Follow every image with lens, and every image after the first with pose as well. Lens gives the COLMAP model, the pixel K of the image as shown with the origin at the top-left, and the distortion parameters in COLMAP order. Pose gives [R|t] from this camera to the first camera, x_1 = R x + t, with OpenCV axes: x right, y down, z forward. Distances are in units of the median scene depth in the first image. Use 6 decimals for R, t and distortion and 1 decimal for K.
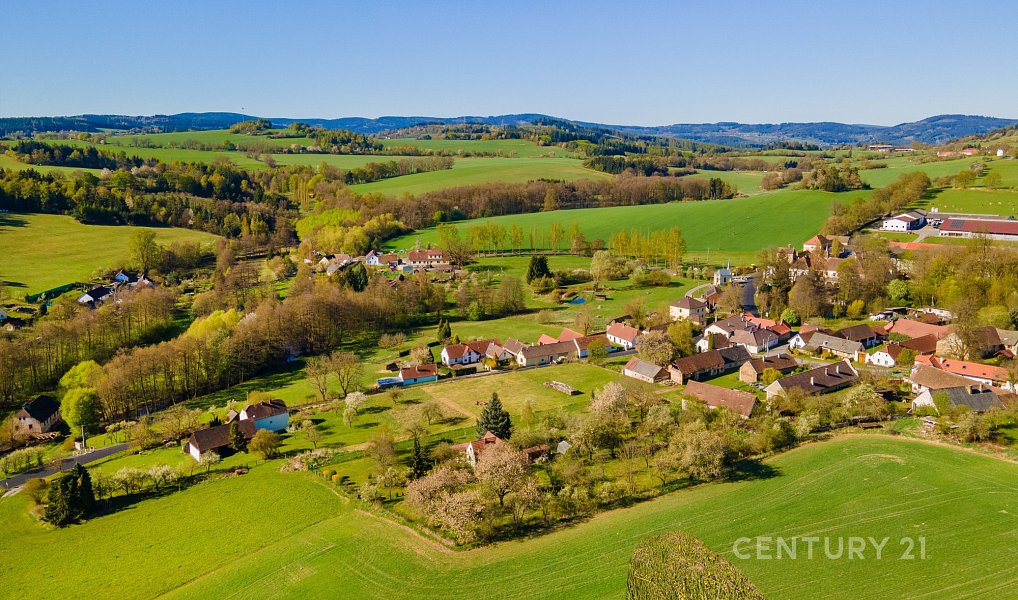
lens RADIAL K [[728.4, 0, 509.0], [0, 728.4, 300.0], [0, 0, 1]] dist [0.038752, 0.001297]
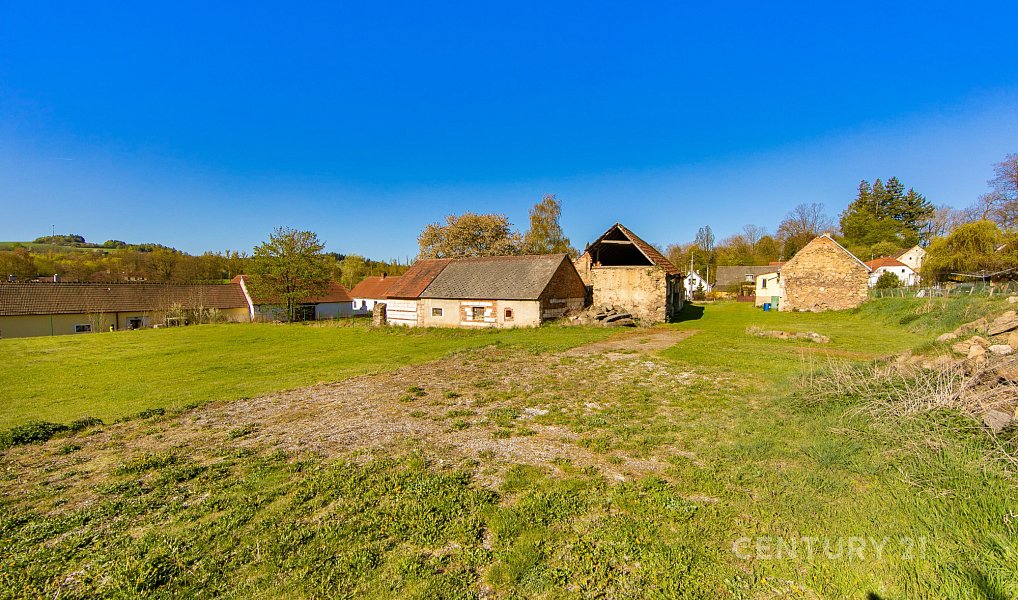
lens RADIAL K [[397.8, 0, 509.0], [0, 397.8, 300.0], [0, 0, 1]] dist [-0.000104, 0.000077]
pose [[0.894760, 0.000131, 0.446548, 0.070054], [0.075284, 0.985642, -0.151138, 0.060103], [-0.440156, 0.168851, 0.881903, 0.446131]]
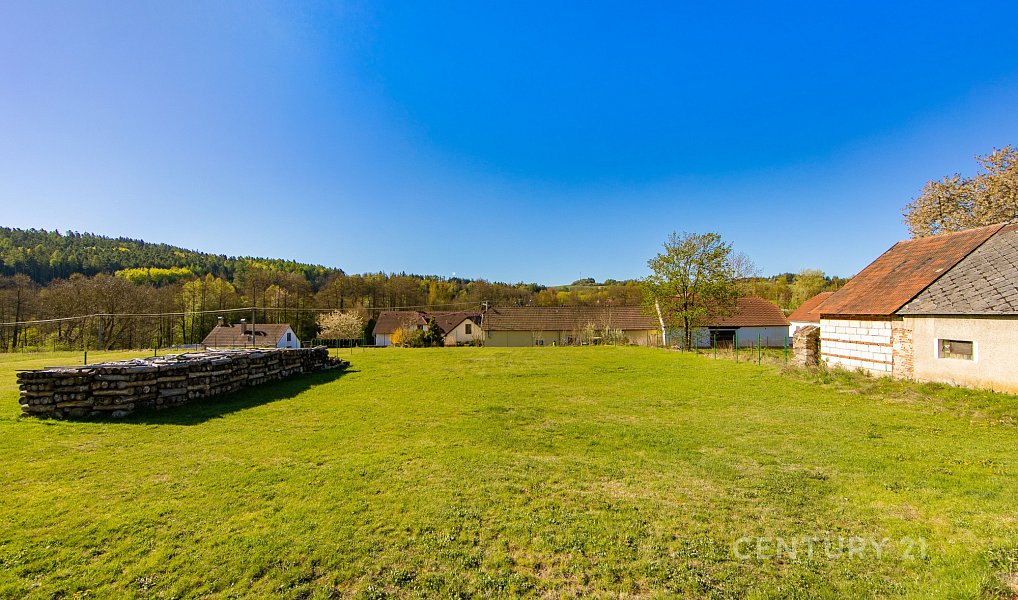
lens RADIAL K [[397.8, 0, 509.0], [0, 397.8, 300.0], [0, 0, 1]] dist [-0.000104, 0.000077]
pose [[0.842253, -0.015001, -0.538874, 0.077294], [-0.107603, 0.974819, -0.195318, 0.056793], [0.528235, 0.222492, 0.819430, 0.468915]]
